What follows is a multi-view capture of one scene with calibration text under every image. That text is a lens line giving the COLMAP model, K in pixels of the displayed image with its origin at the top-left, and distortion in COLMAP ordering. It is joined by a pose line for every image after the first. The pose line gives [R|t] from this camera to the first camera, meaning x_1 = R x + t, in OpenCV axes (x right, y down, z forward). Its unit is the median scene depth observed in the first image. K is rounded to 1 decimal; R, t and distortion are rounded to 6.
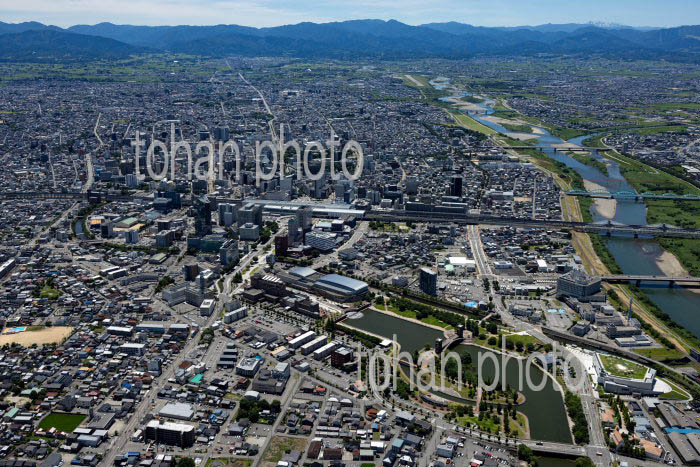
lens RADIAL K [[680.4, 0, 350.0], [0, 680.4, 233.5], [0, 0, 1]] dist [-0.001290, 0.010638]
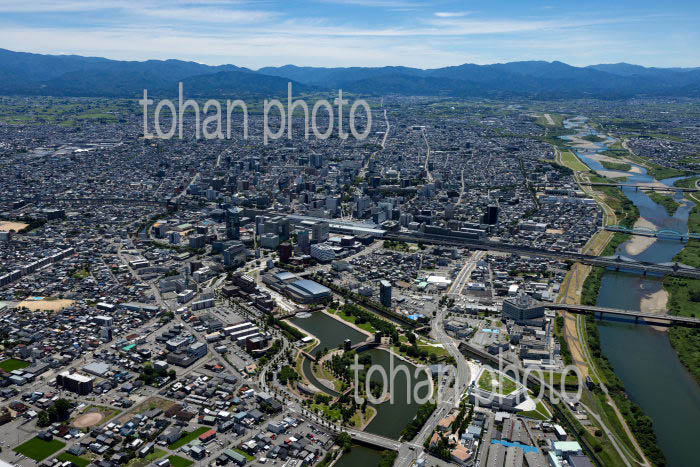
lens RADIAL K [[653.6, 0, 350.0], [0, 653.6, 233.5], [0, 0, 1]] dist [0.007298, 0.006306]
pose [[0.962472, 0.065117, -0.263451, 0.271230], [-0.078002, 0.996200, -0.038736, 0.017347], [0.259928, 0.057832, 0.963895, -0.014033]]
